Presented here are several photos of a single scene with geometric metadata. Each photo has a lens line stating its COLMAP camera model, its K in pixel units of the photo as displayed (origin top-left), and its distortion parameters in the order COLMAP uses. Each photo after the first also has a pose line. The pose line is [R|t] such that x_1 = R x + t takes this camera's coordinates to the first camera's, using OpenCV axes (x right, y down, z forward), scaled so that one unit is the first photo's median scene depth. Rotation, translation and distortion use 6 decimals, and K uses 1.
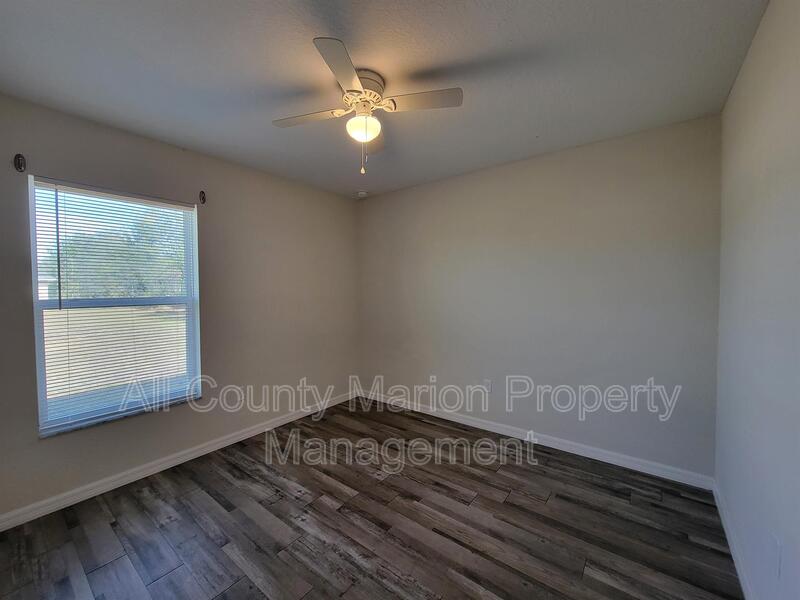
lens RADIAL K [[329.2, 0, 399.7], [0, 329.2, 298.1], [0, 0, 1]] dist [0.003306, 0.000359]
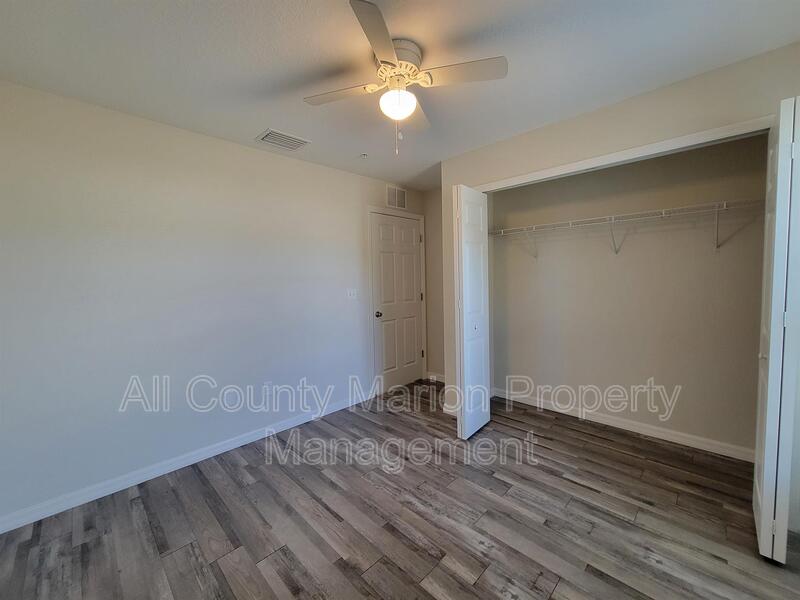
lens RADIAL K [[329.2, 0, 399.7], [0, 329.2, 297.7], [0, 0, 1]] dist [0.003306, 0.000359]
pose [[-0.991631, 0.022999, 0.127042, -0.208774], [0.033751, 0.995967, 0.083135, -0.045963], [-0.124617, 0.086727, -0.988407, 1.868312]]
